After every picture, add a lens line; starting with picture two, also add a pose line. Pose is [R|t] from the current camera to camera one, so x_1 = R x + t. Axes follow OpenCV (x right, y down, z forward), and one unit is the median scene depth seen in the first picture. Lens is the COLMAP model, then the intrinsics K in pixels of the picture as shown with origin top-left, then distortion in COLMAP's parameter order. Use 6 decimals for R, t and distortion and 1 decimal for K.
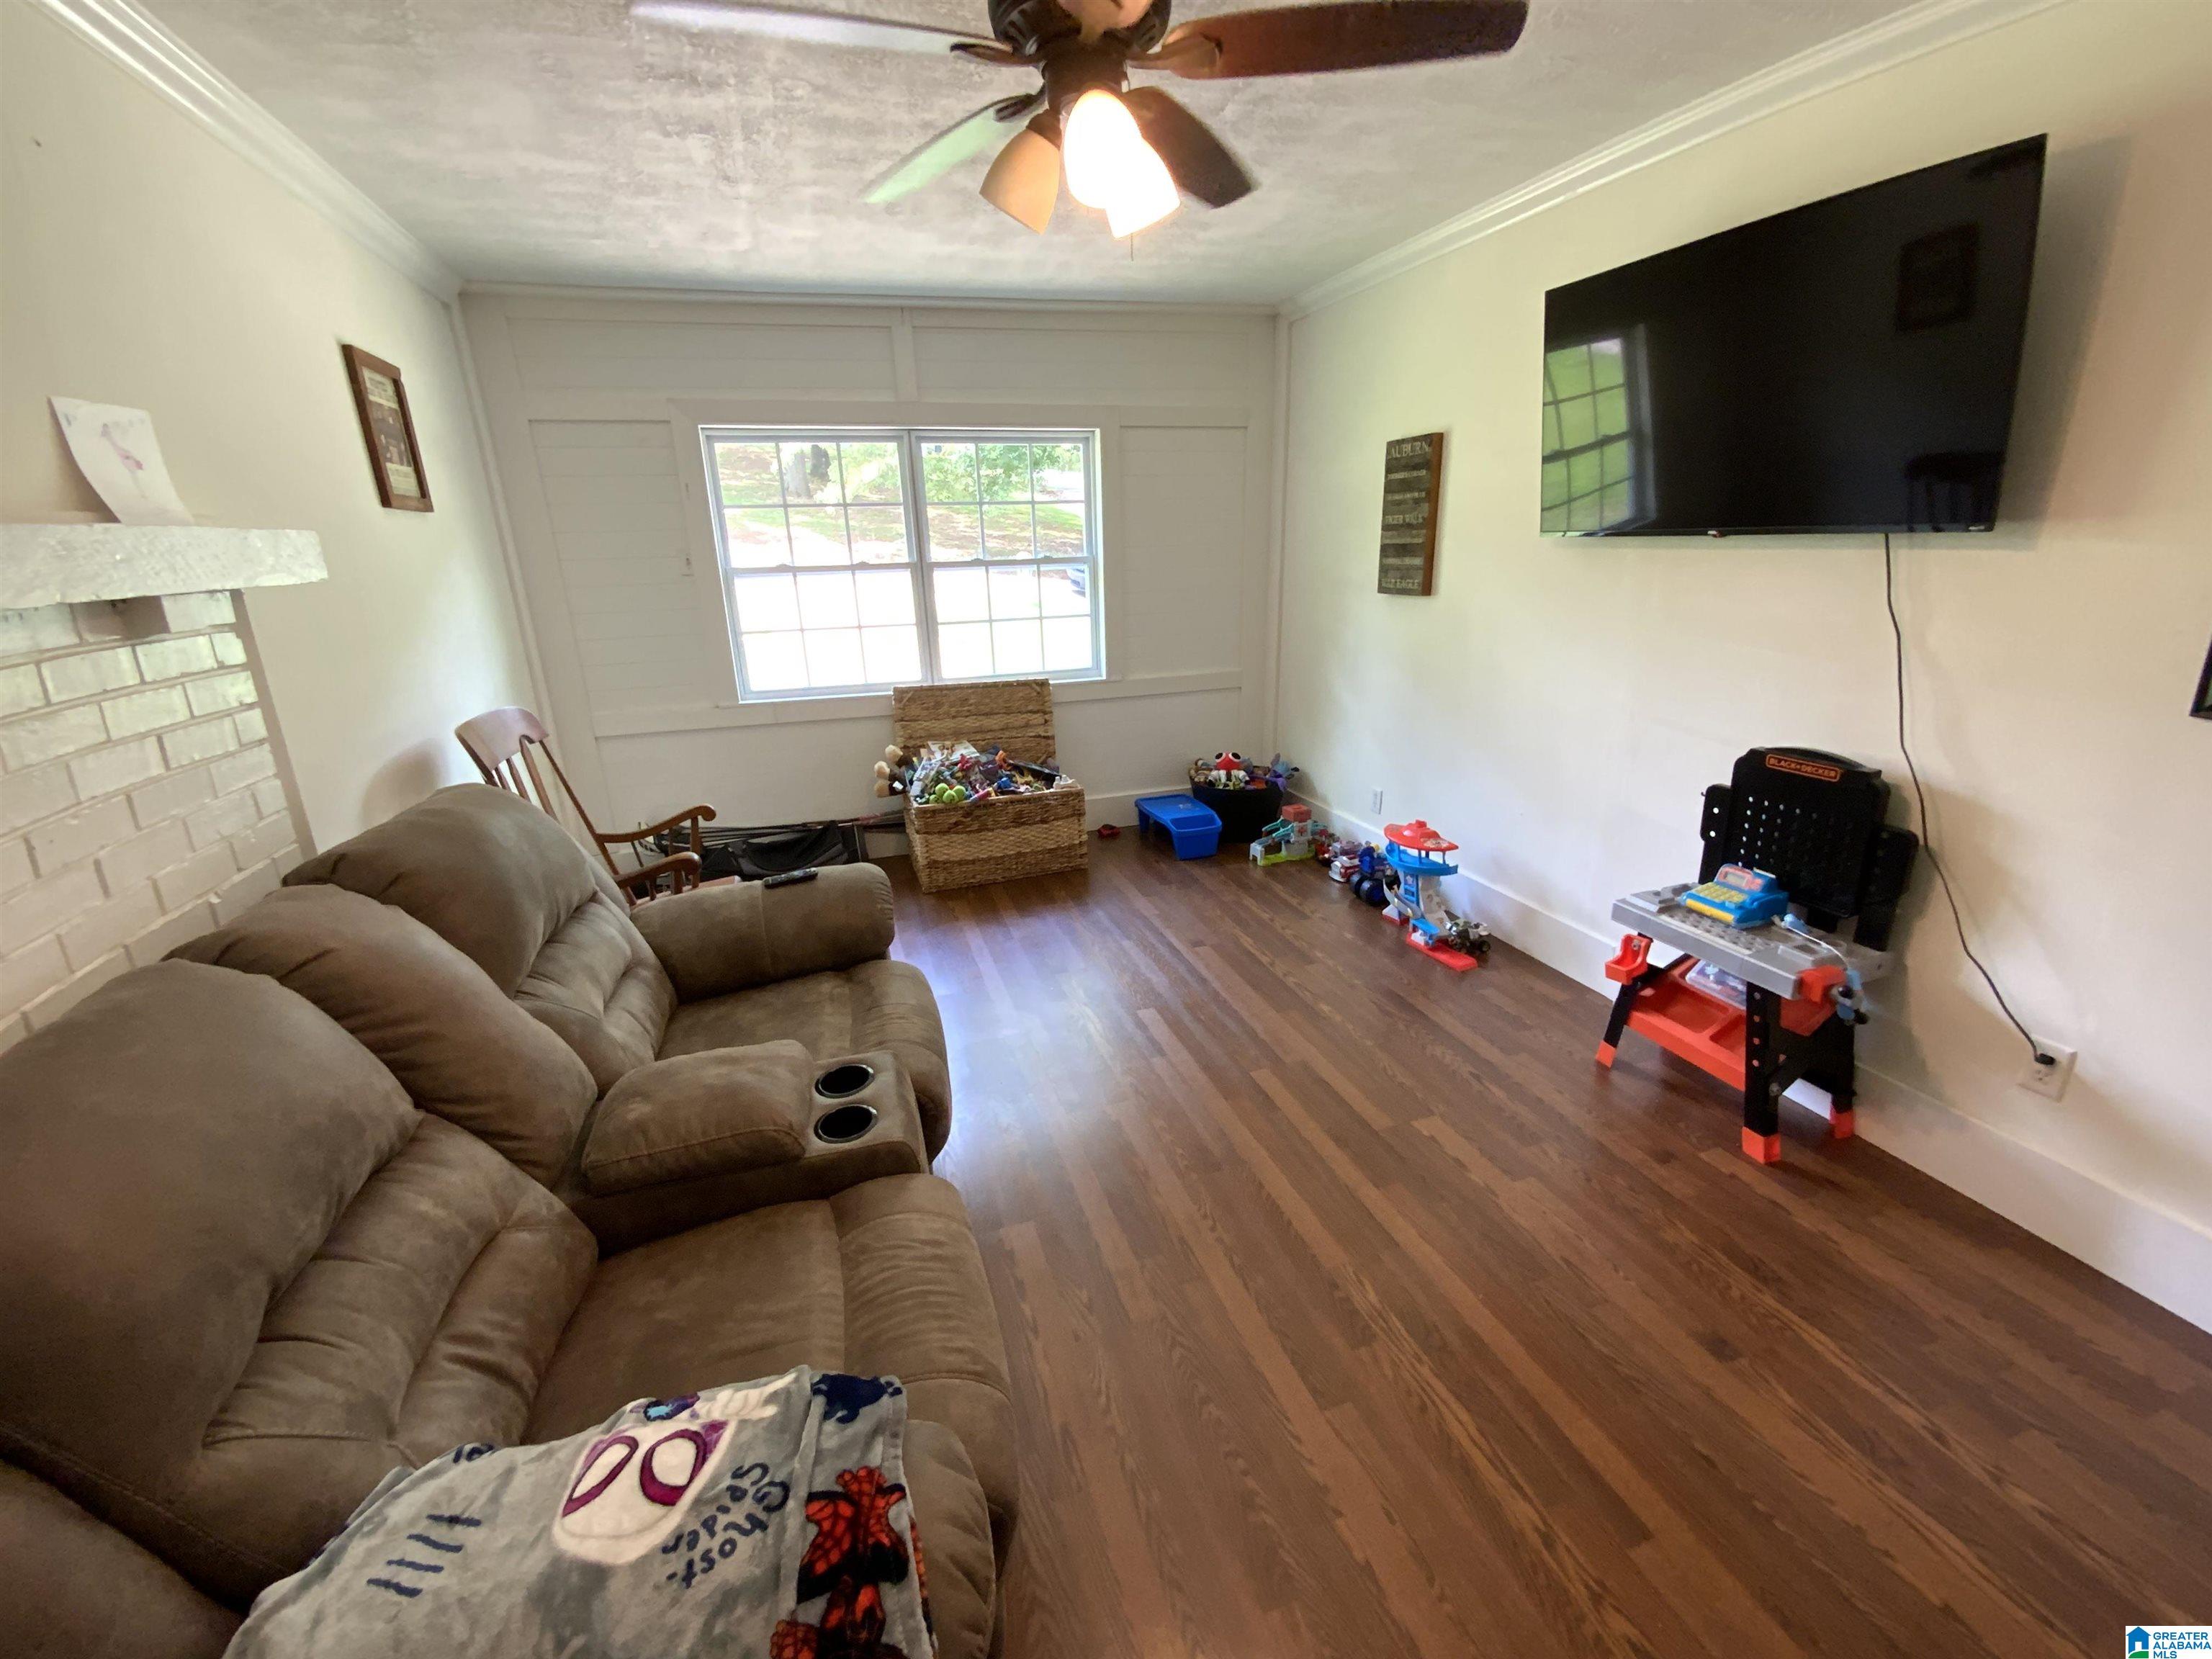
lens RADIAL K [[899.2, 0, 1104.6], [0, 899.2, 828.5], [0, 0, 1]] dist [0.044342, -0.034519]
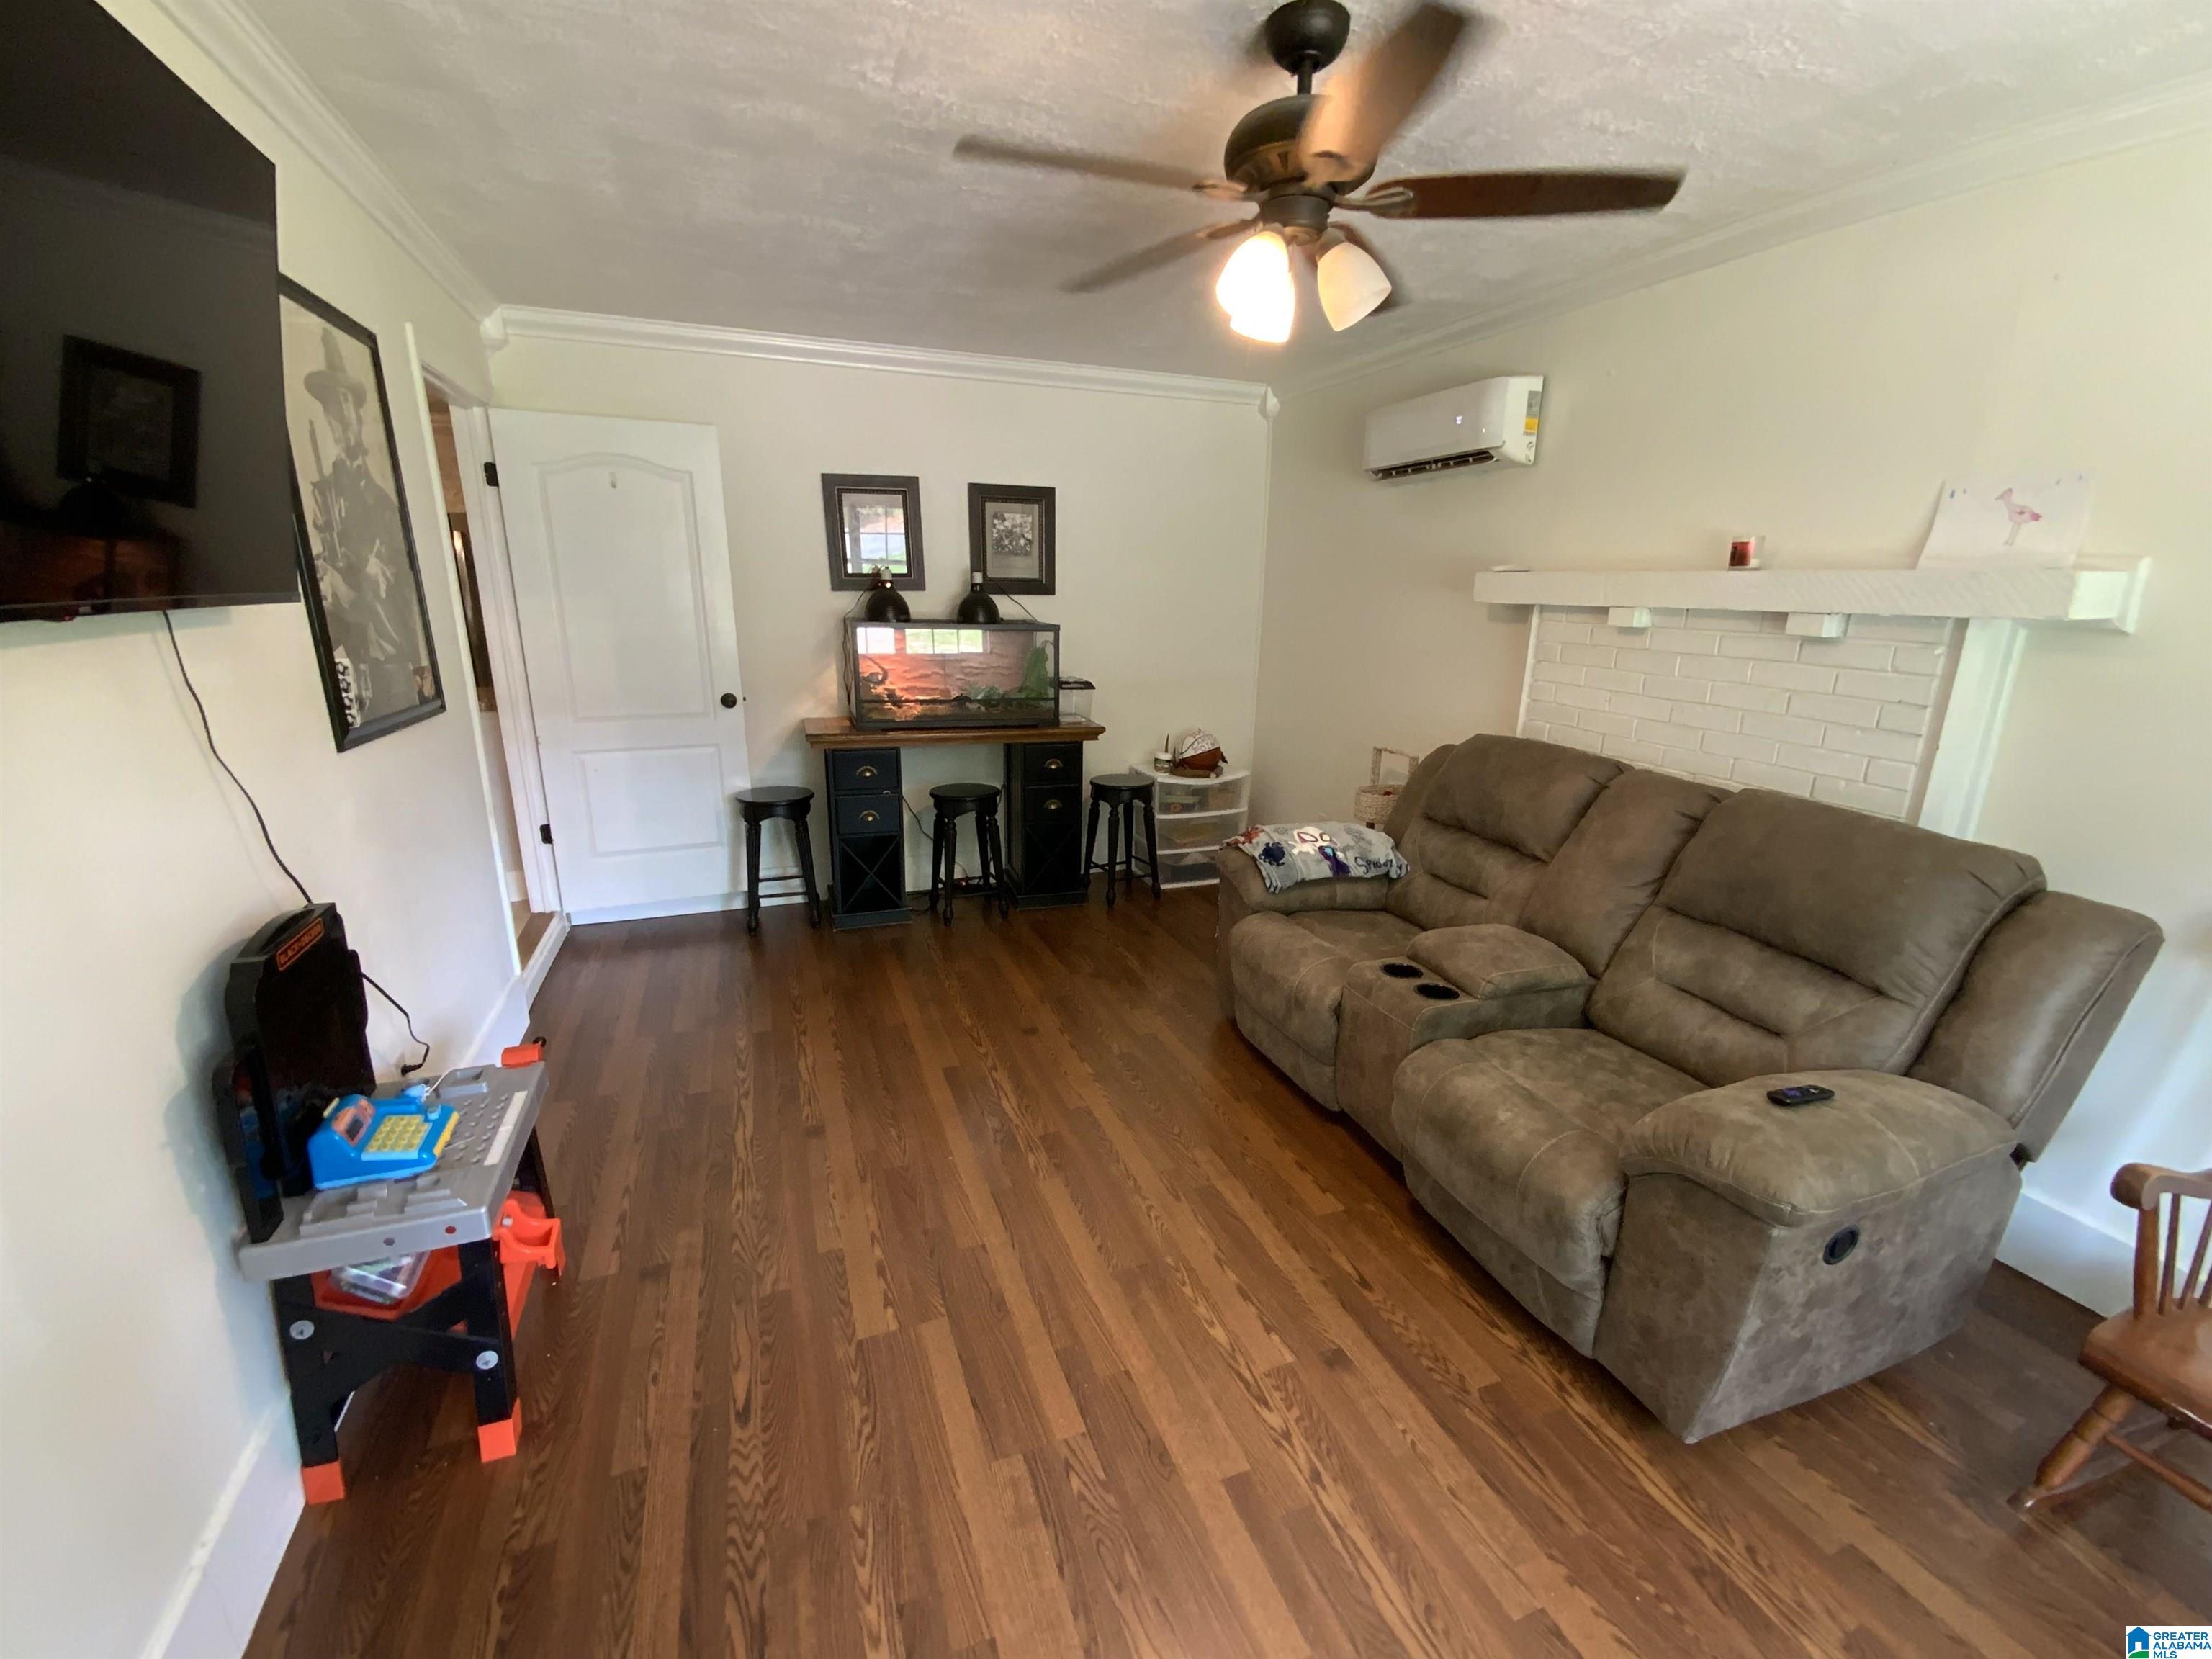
lens RADIAL K [[899.2, 0, 1104.6], [0, 899.2, 828.5], [0, 0, 1]] dist [0.044342, -0.034519]
pose [[-0.998880, 0.020289, -0.042751, 0.204385], [-0.006542, 0.835551, 0.549375, -0.537164], [0.046867, 0.549039, -0.834482, 1.604863]]
